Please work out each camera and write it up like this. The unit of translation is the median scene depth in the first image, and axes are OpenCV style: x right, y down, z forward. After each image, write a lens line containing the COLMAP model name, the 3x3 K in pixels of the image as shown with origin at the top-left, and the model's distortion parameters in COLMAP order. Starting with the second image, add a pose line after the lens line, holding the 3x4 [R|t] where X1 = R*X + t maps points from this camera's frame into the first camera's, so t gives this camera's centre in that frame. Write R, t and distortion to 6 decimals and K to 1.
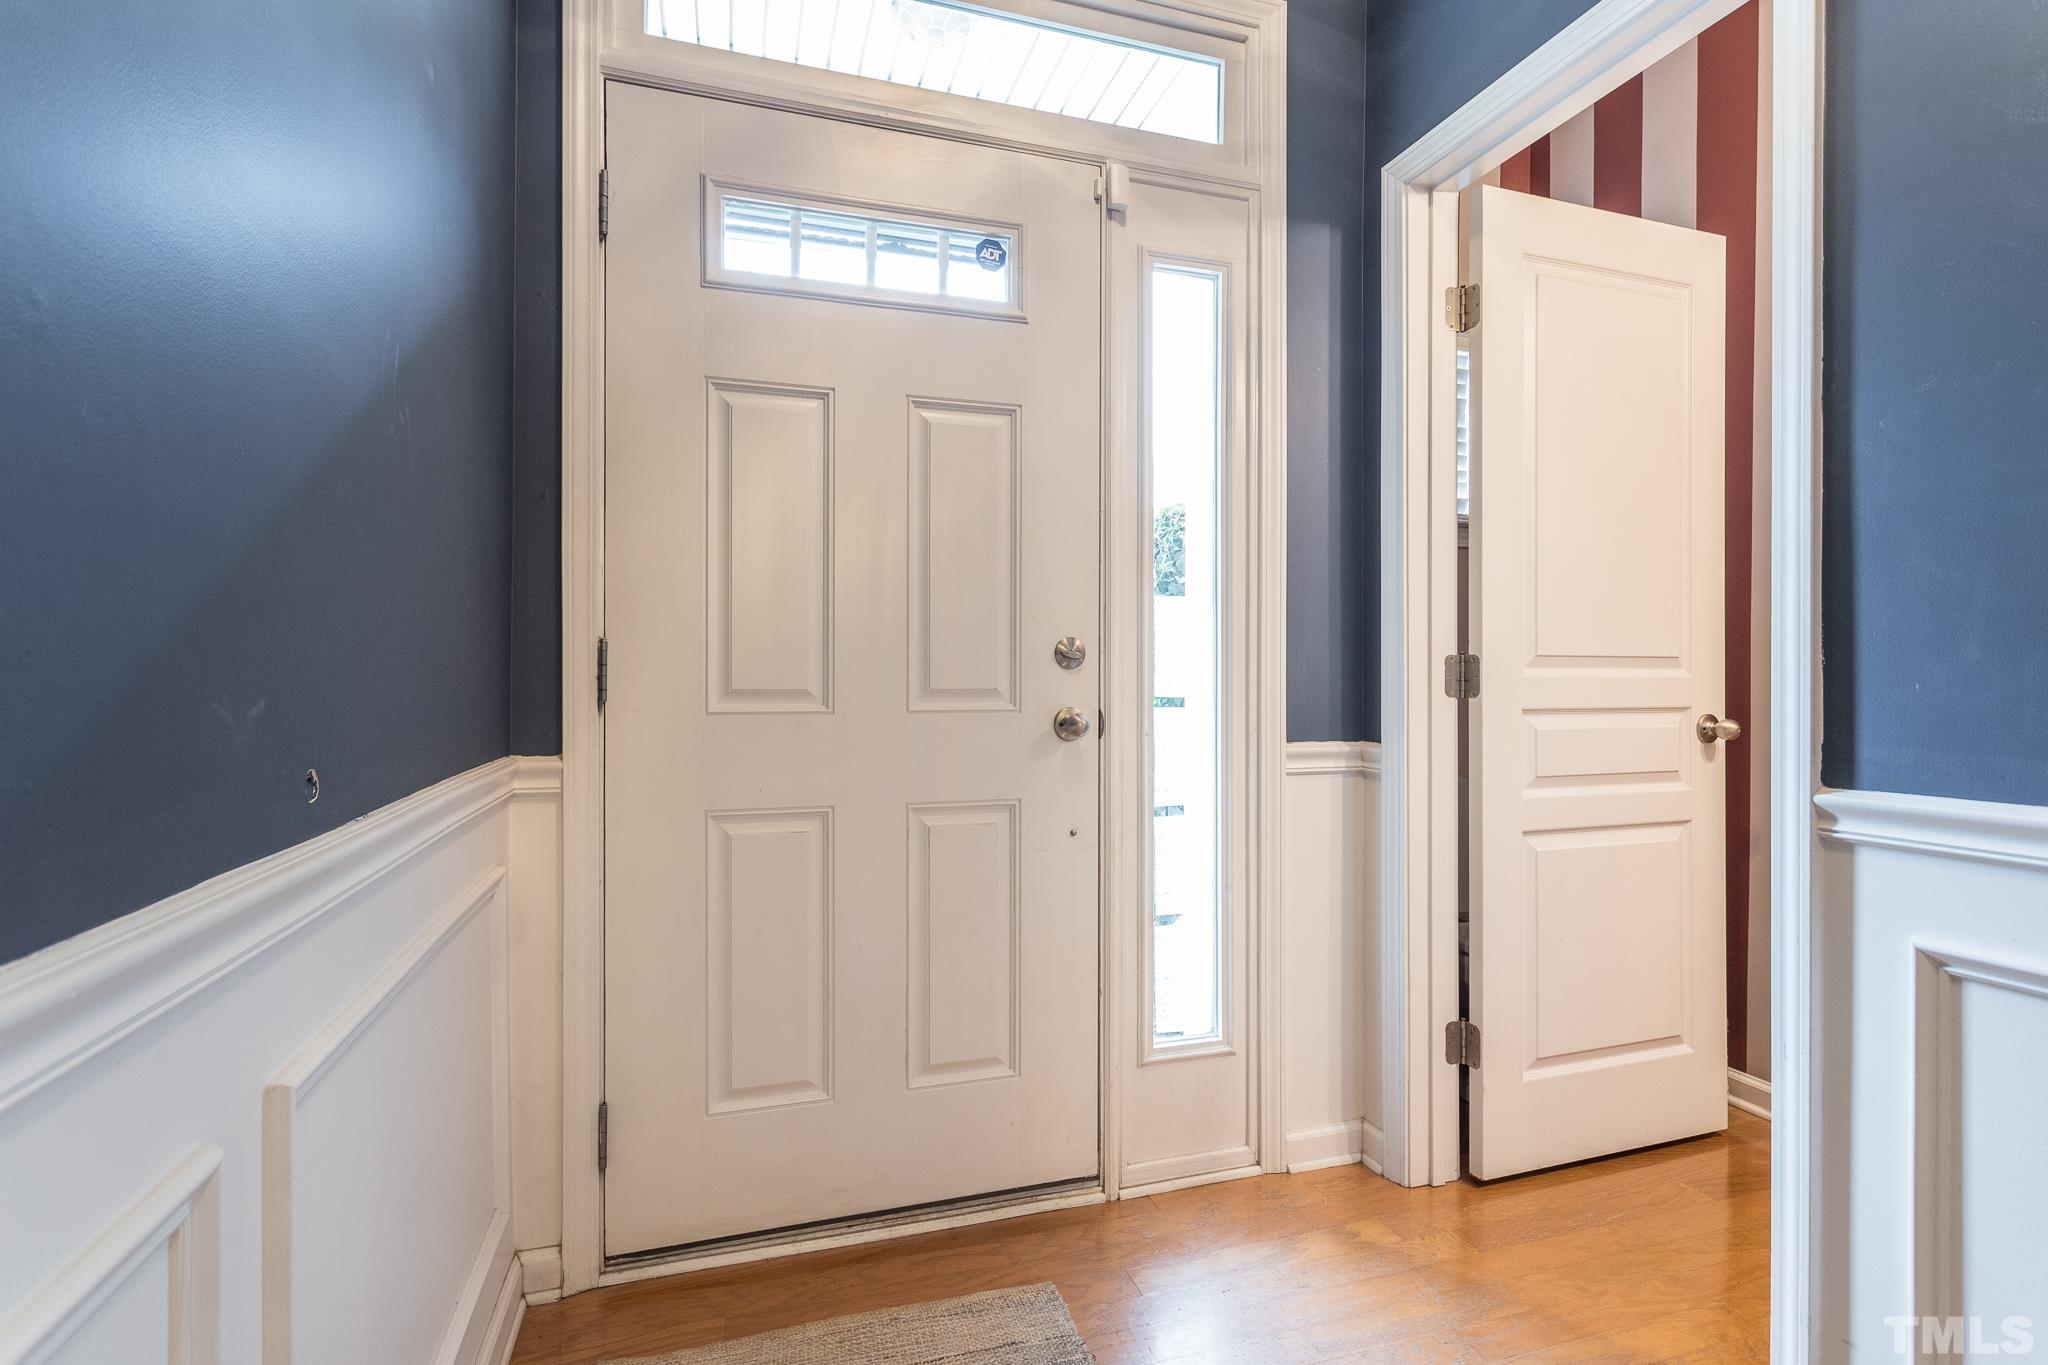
lens RADIAL K [[990.4, 0, 1019.5], [0, 990.4, 677.9], [0, 0, 1]] dist [0.001082, 0.002677]
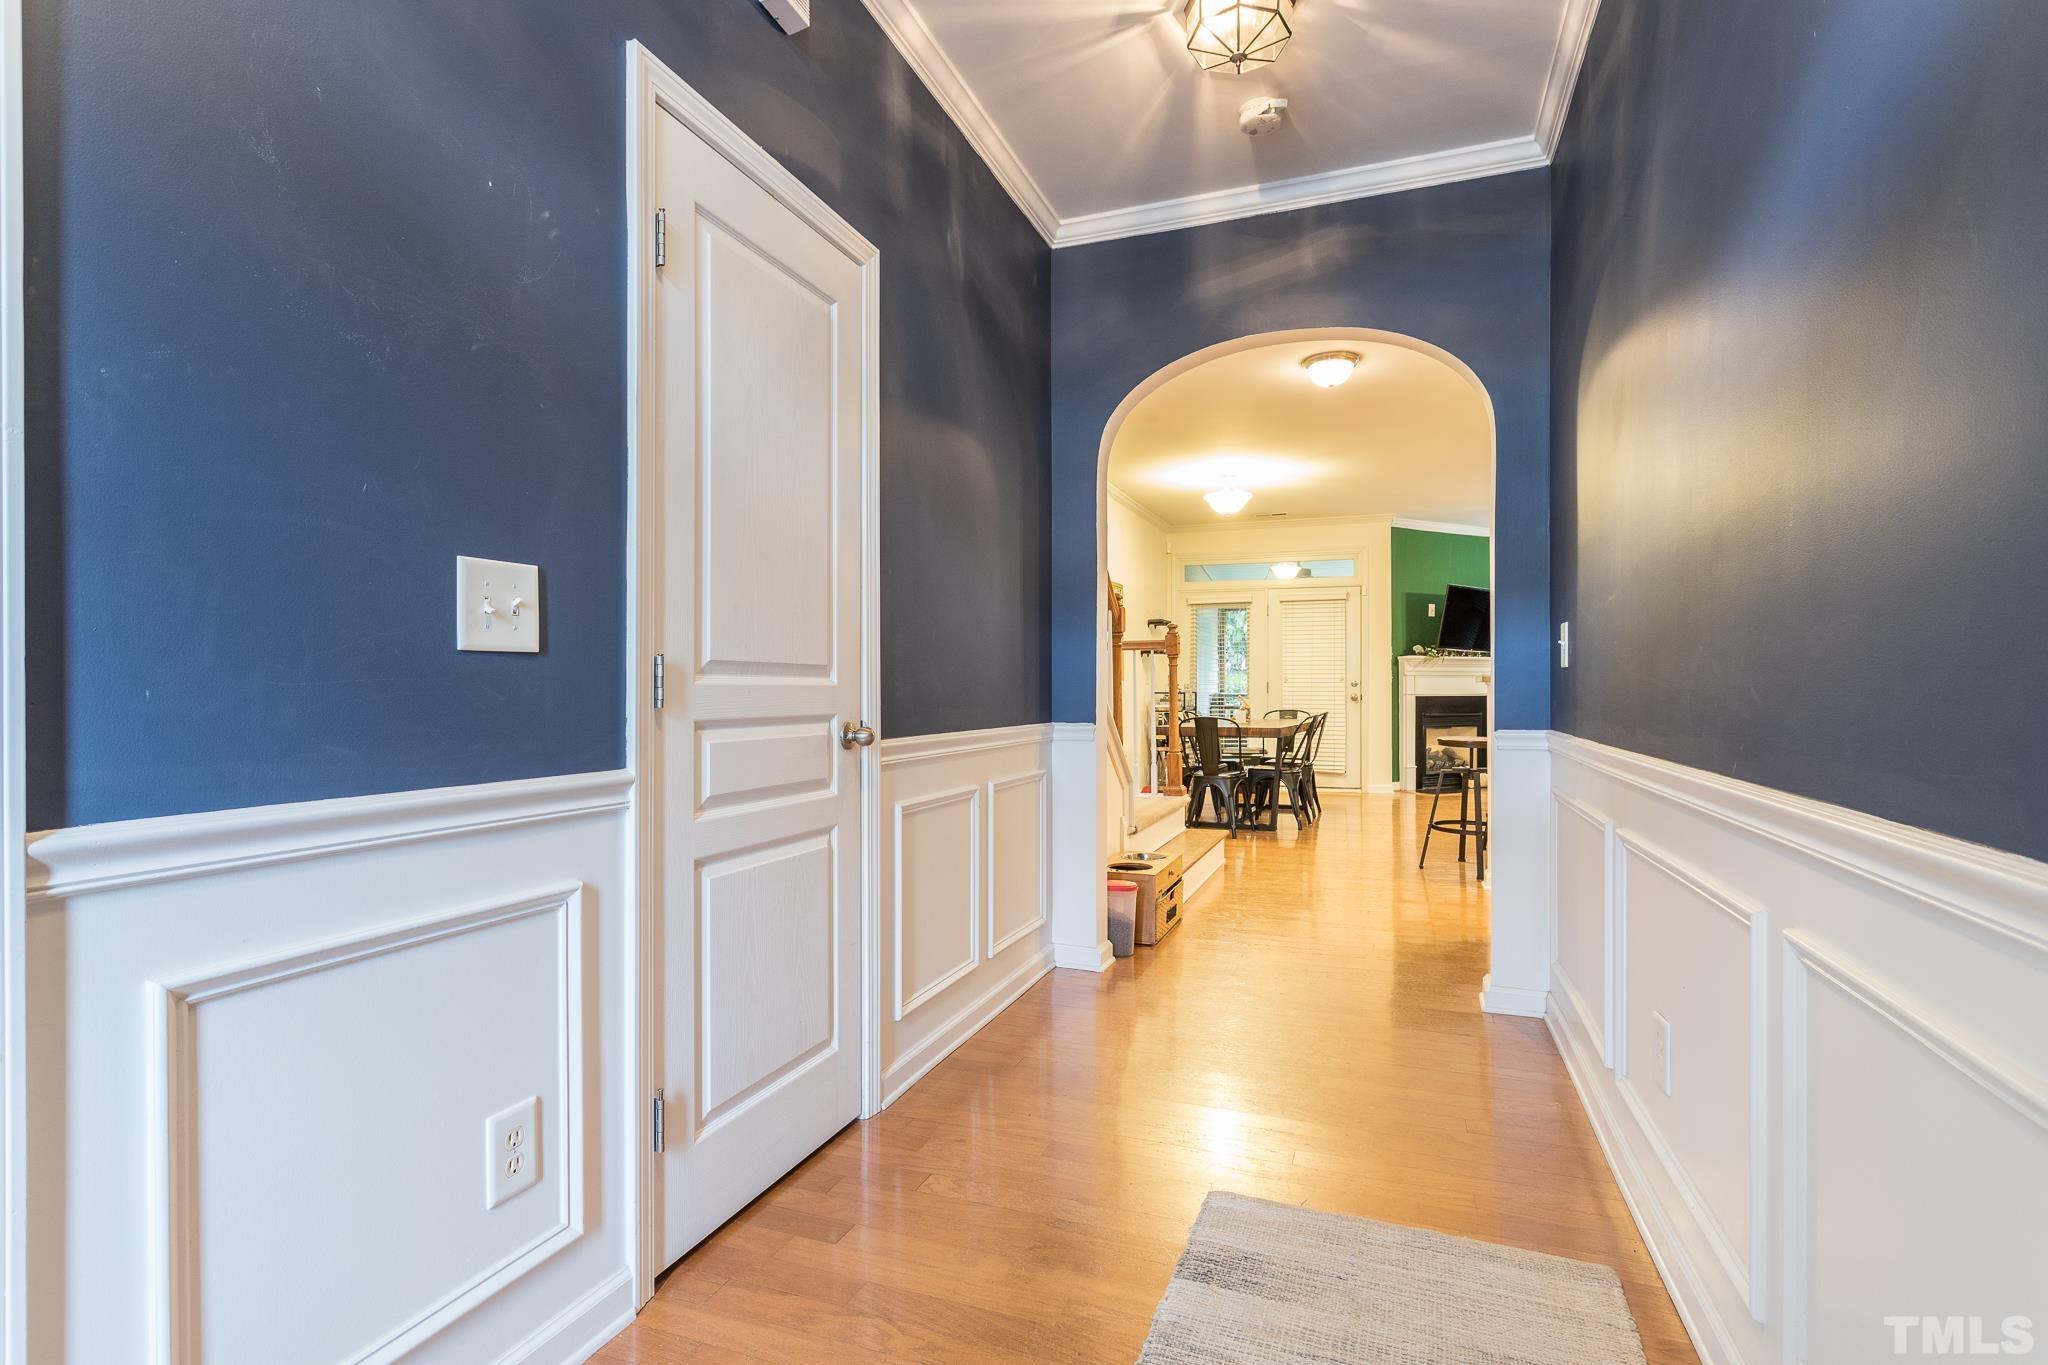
lens RADIAL K [[990.4, 0, 1022.6], [0, 990.4, 692.3], [0, 0, 1]] dist [0.001082, 0.002677]
pose [[-0.776737, -0.005847, 0.629798, -0.210104], [-0.003155, 0.999980, 0.005392, 0.000139], [-0.629817, 0.002201, -0.776740, 1.031885]]
